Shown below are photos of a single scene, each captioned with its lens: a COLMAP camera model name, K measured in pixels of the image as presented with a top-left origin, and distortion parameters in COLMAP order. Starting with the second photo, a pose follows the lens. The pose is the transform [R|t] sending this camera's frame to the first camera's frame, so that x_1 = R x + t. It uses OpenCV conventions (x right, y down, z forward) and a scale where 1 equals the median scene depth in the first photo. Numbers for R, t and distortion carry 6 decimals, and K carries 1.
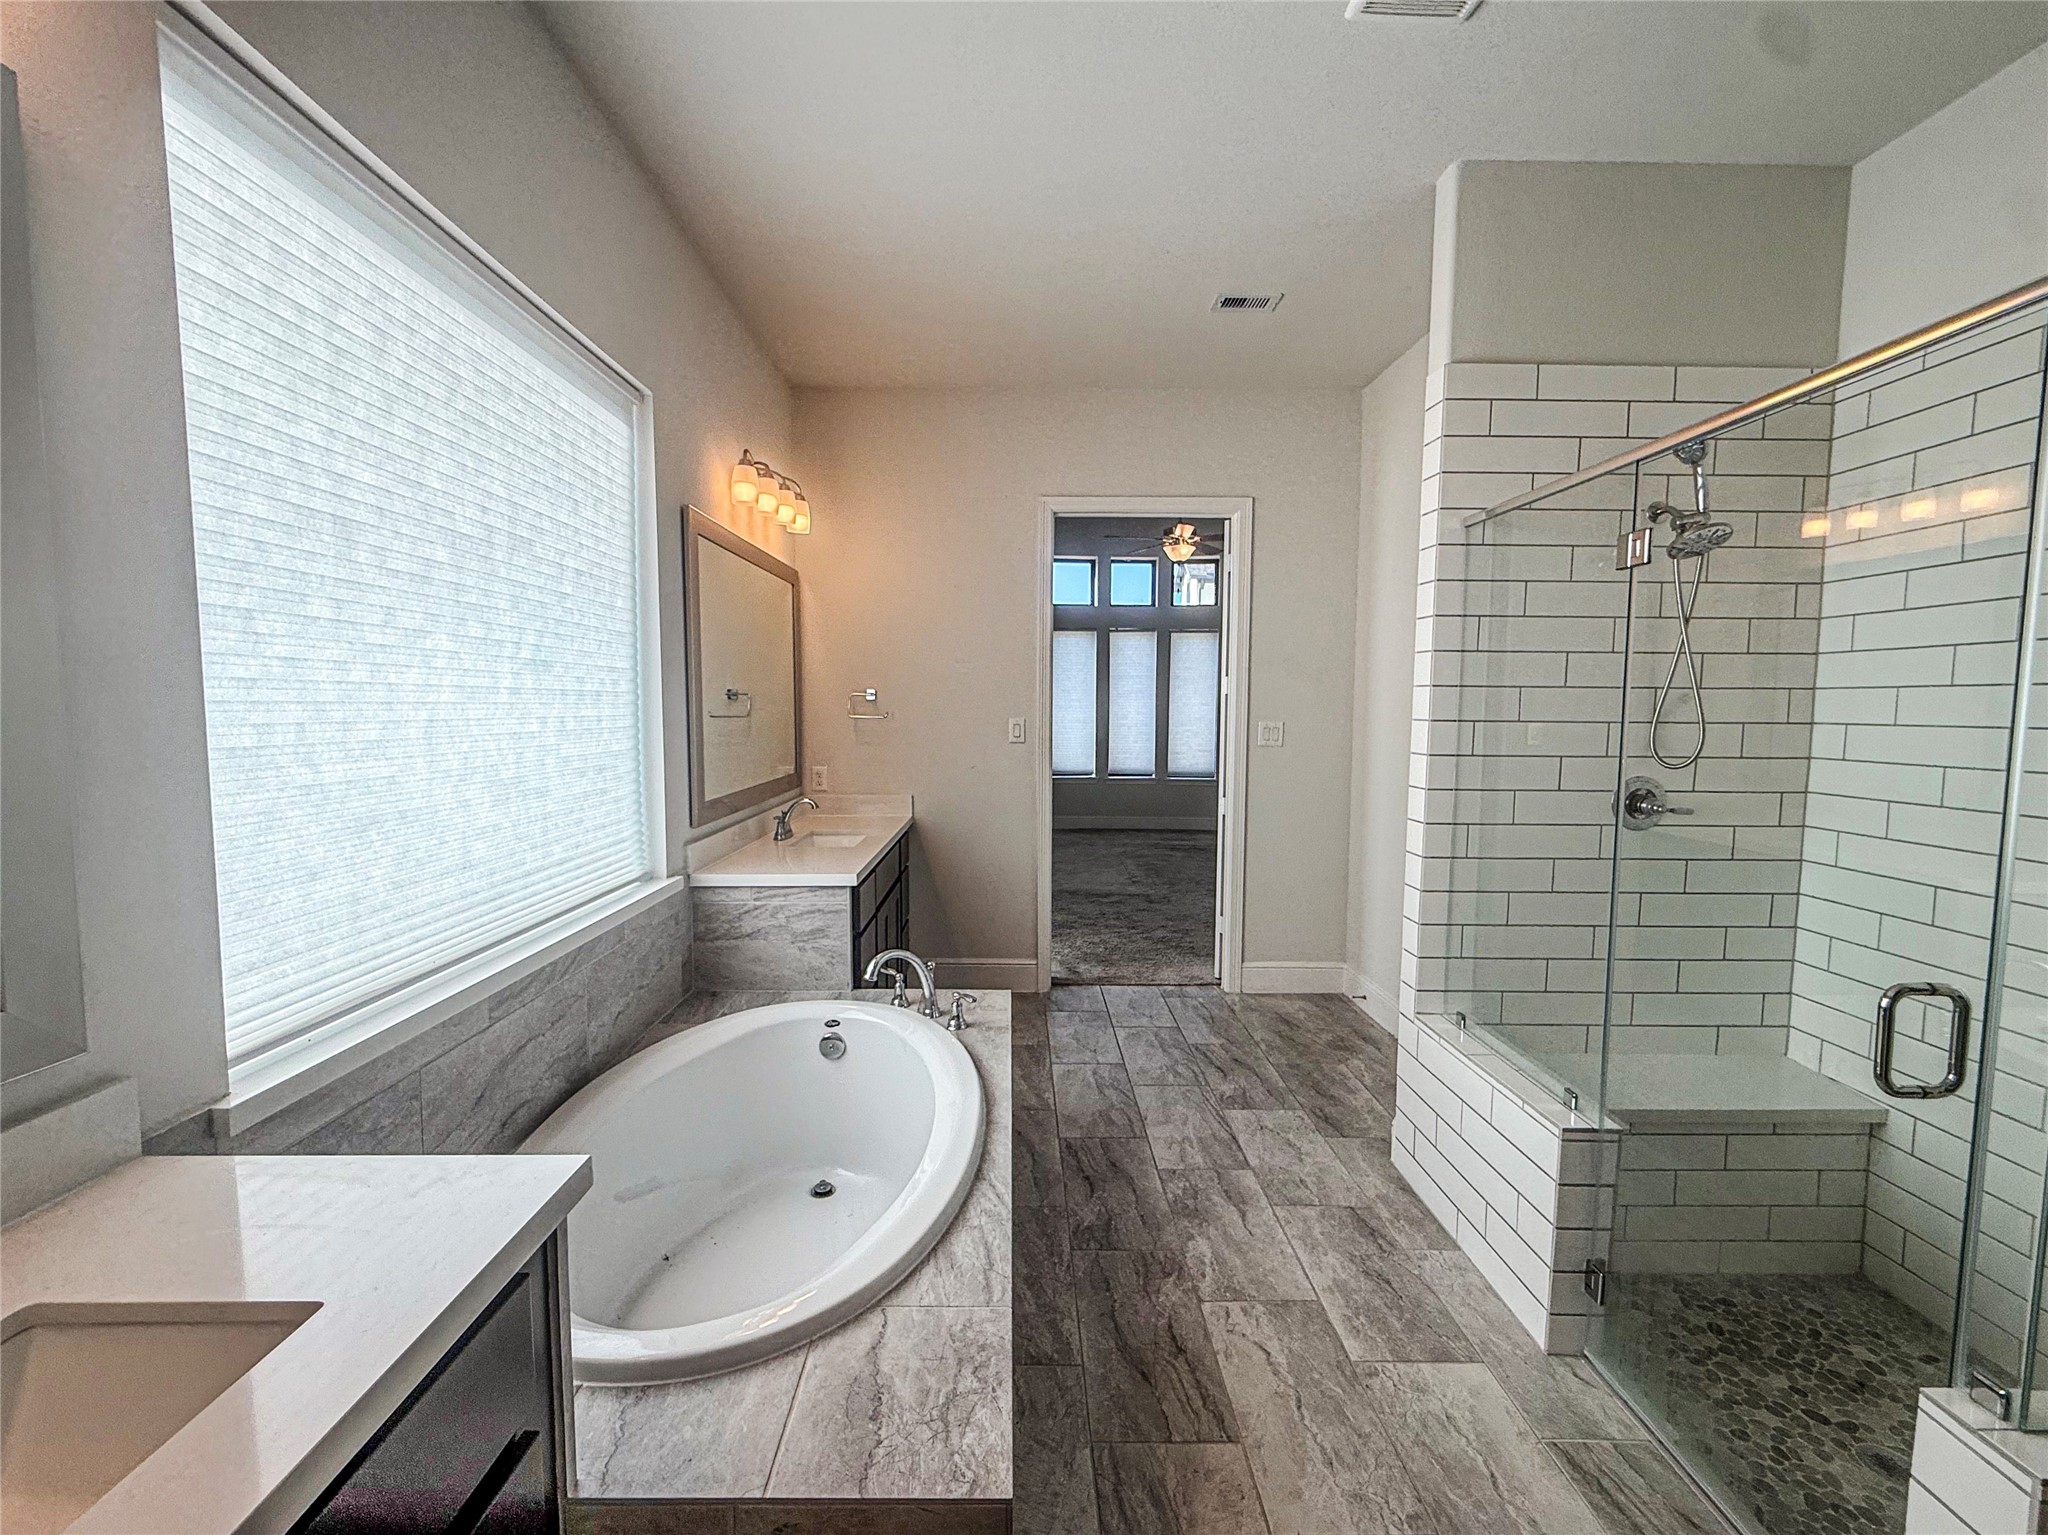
lens RADIAL K [[820.0, 0, 1015.2], [0, 820.0, 769.7], [0, 0, 1]] dist [0.000558, 0.000010]
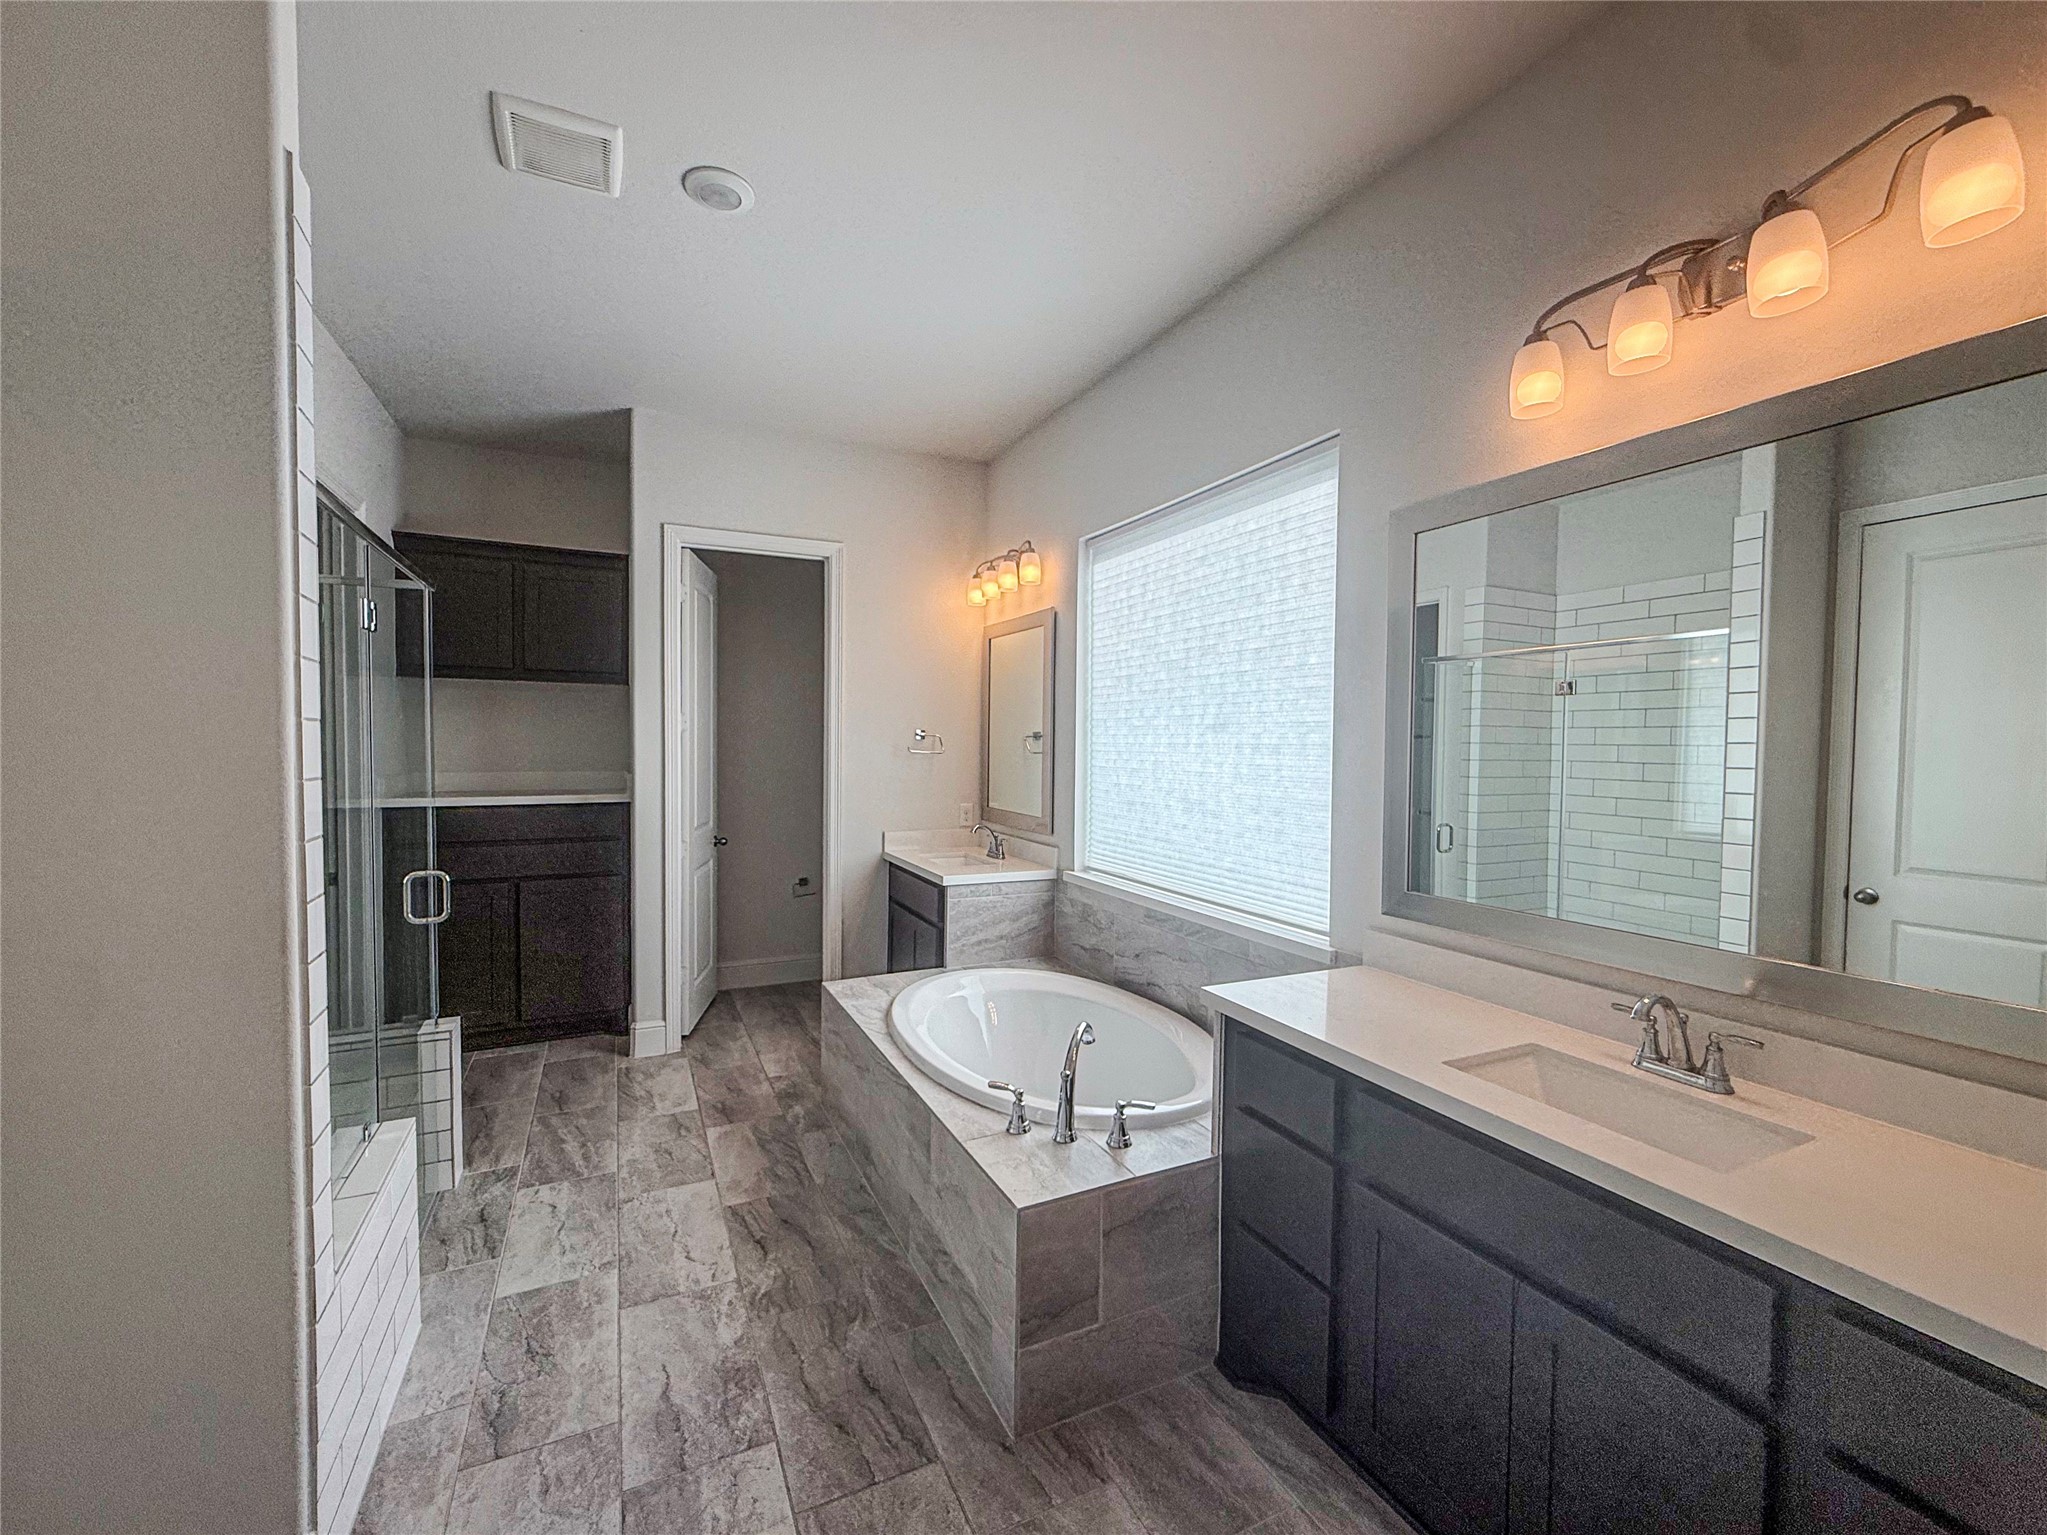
lens RADIAL K [[819.6, 0, 1014.7], [0, 819.6, 769.7], [0, 0, 1]] dist [0.000558, 0.000010]
pose [[-0.898224, 0.004455, -0.439515, 0.414844], [-0.044361, 0.993924, 0.100734, -0.197601], [0.437293, 0.109979, -0.892569, 2.316772]]
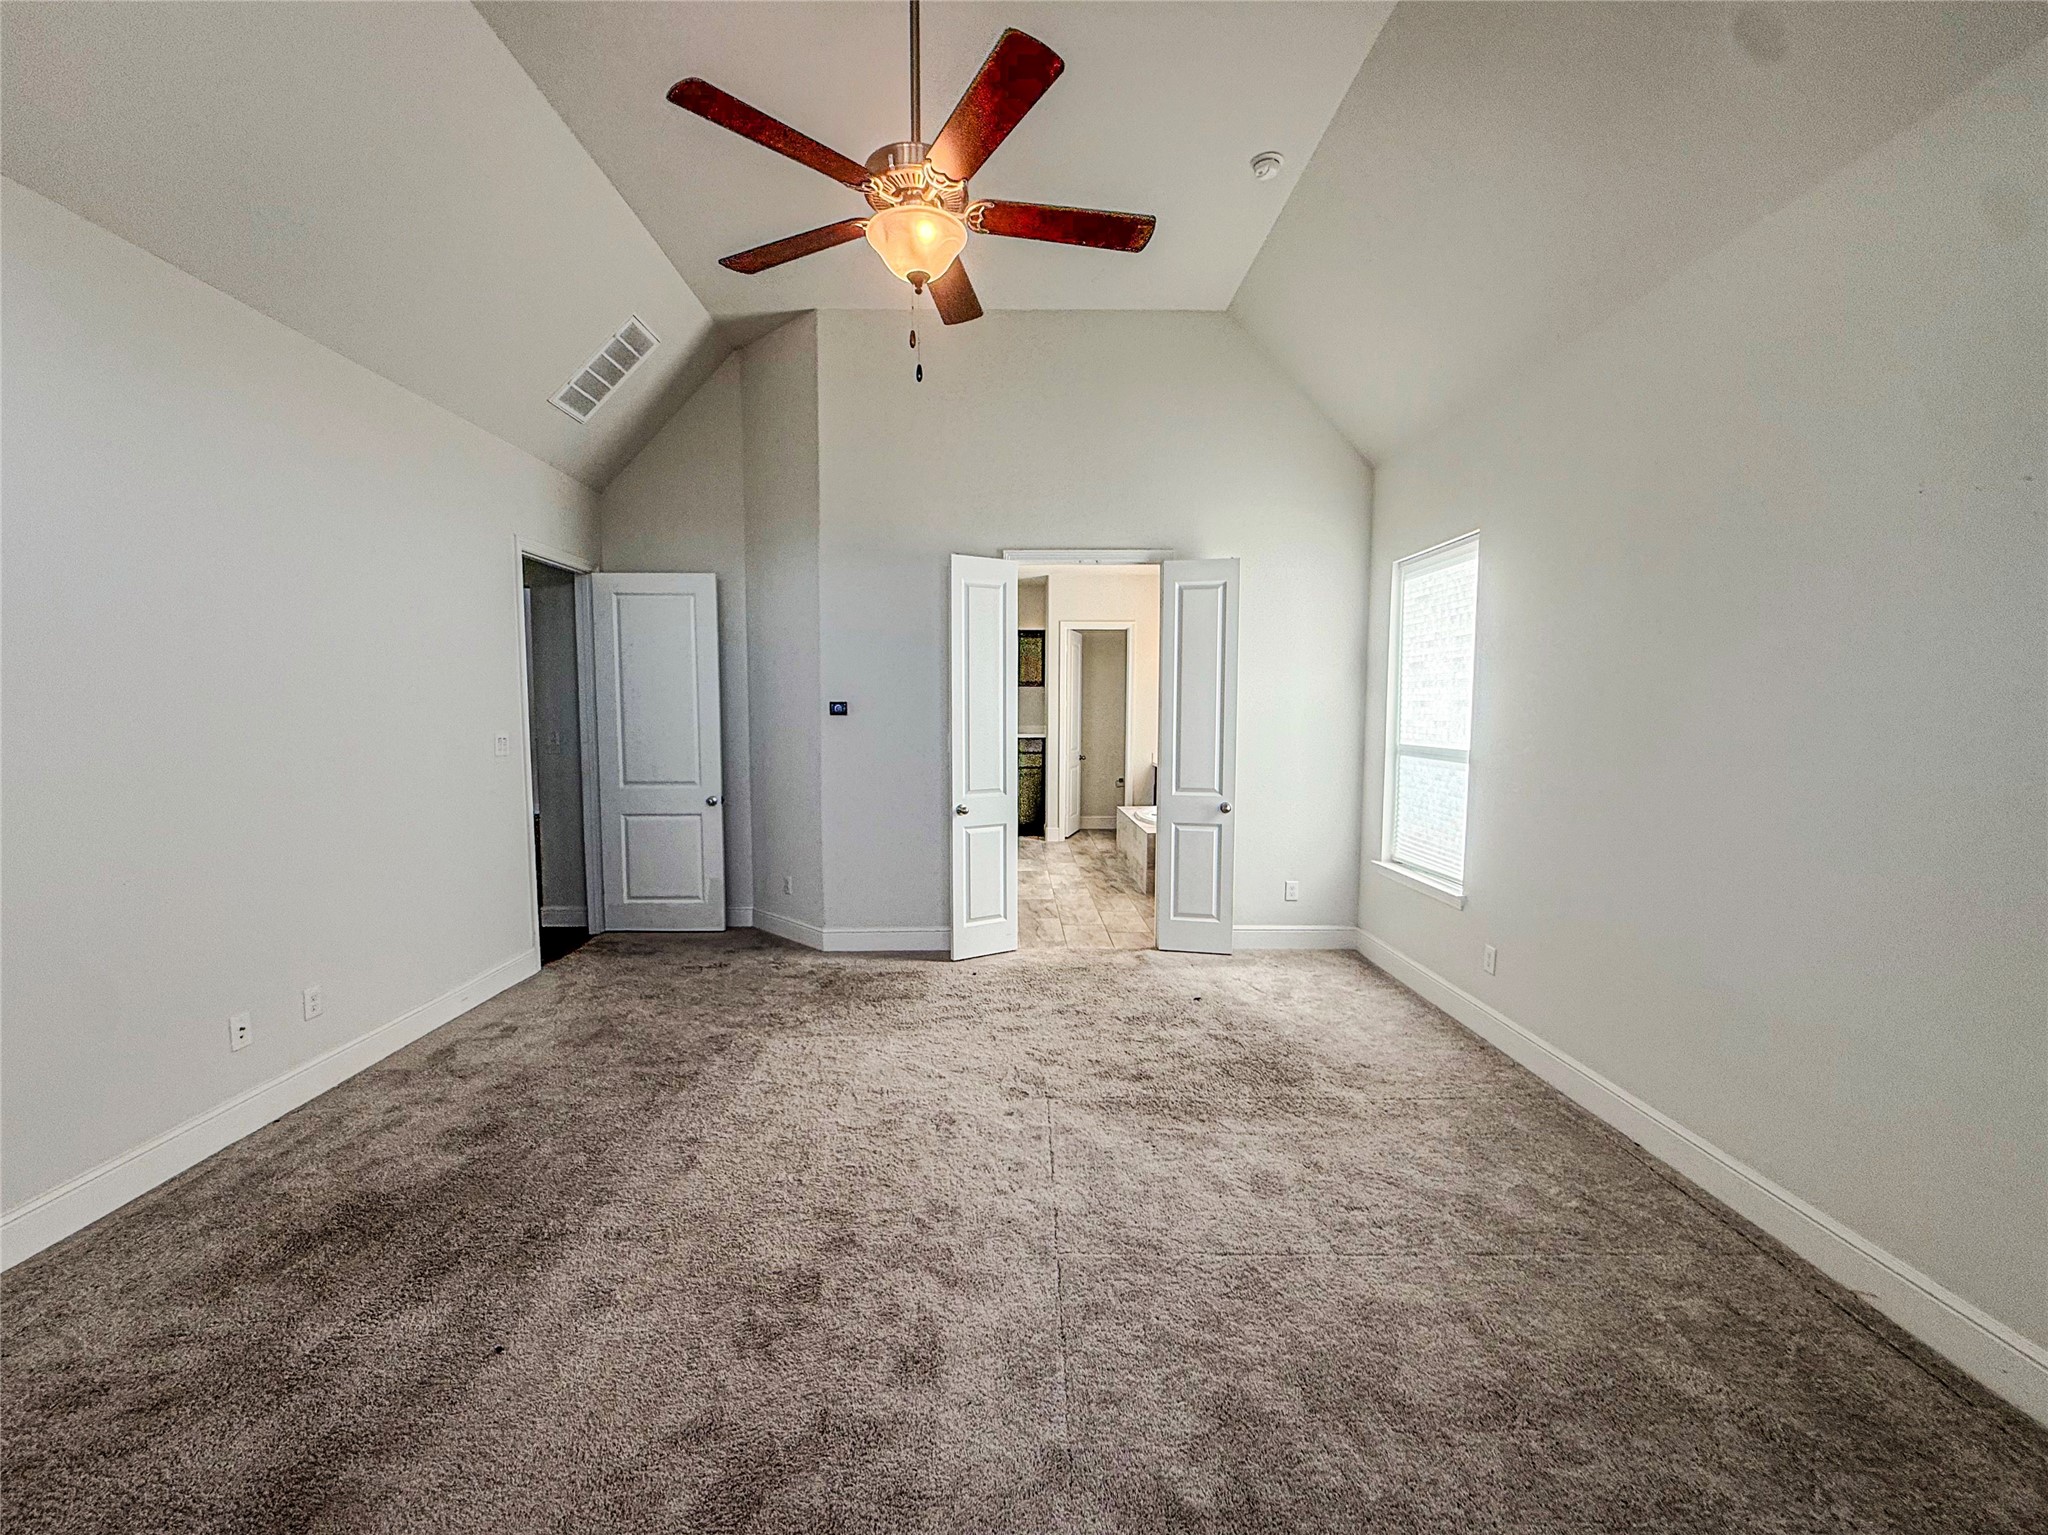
lens RADIAL K [[820.0, 0, 1015.2], [0, 820.0, 769.7], [0, 0, 1]] dist [0.000558, 0.000010]
pose [[-0.999870, -0.007924, -0.014015, 0.647362], [-0.009897, 0.989106, 0.146871, -0.411976], [0.012699, 0.146990, -0.989056, 5.159555]]
